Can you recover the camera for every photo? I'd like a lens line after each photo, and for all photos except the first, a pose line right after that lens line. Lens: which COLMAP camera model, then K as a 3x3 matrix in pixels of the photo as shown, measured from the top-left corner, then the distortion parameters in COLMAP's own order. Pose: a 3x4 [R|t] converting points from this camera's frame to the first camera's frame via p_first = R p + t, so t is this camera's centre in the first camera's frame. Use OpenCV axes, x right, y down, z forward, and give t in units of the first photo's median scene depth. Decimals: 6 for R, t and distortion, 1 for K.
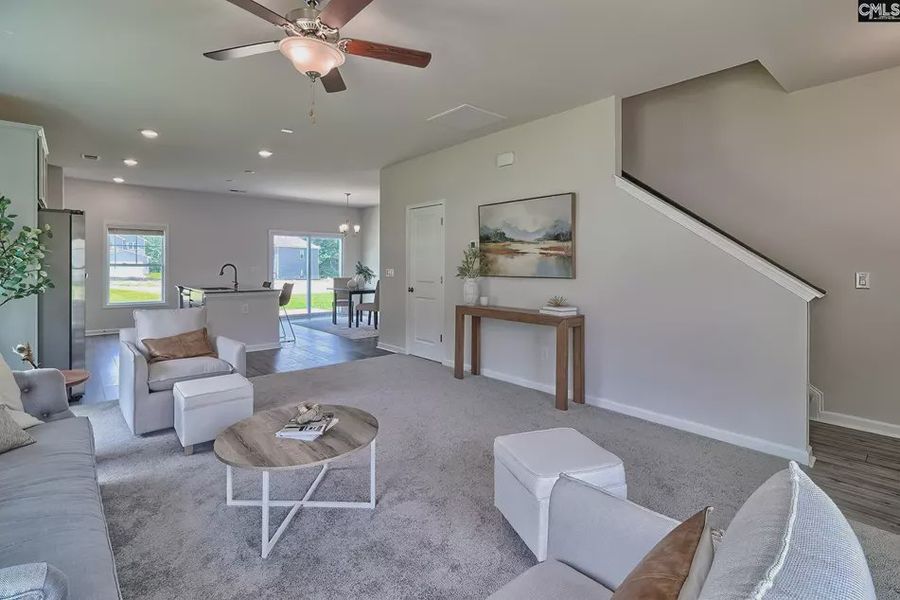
lens RADIAL K [[426.3, 0, 449.9], [0, 426.3, 263.1], [0, 0, 1]] dist [0.002835, 0.000675]
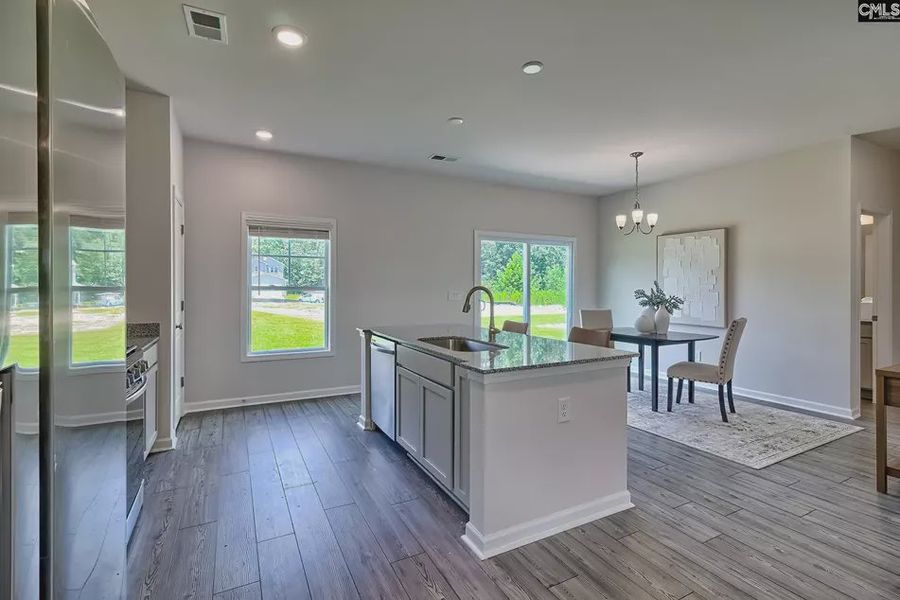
lens RADIAL K [[417.9, 0, 446.5], [0, 417.9, 290.1], [0, 0, 1]] dist [0.000356, -0.000366]
pose [[0.969910, 0.001120, -0.243463, -0.655223], [0.001790, 0.999930, 0.011731, 0.000526], [0.243459, -0.011813, 0.969839, 0.840715]]
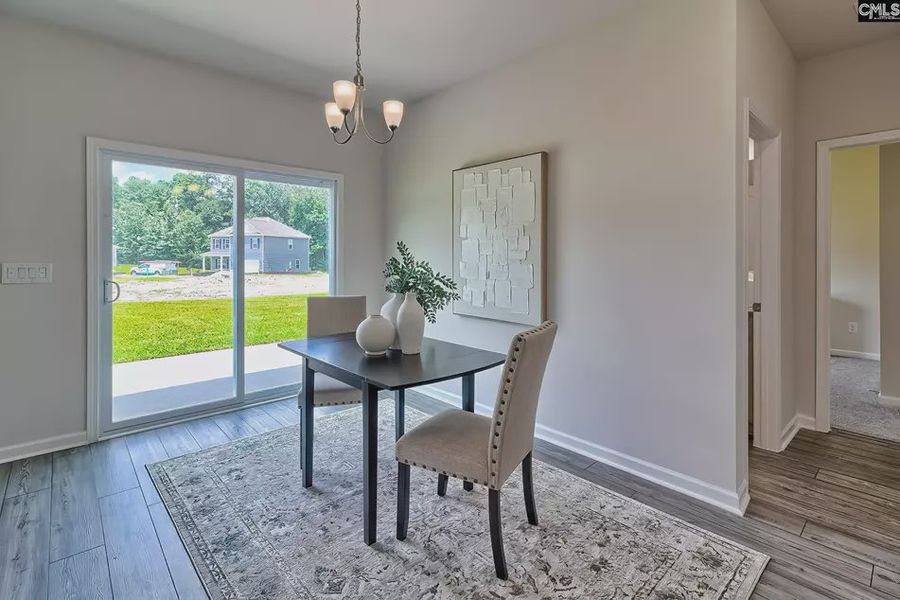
lens RADIAL K [[426.3, 0, 449.9], [0, 426.3, 263.1], [0, 0, 1]] dist [0.002835, 0.000675]
pose [[0.999887, -0.000522, 0.015056, -0.362845], [0.000210, 0.999785, 0.020725, 0.005189], [-0.015063, -0.020720, 0.999672, 1.440672]]
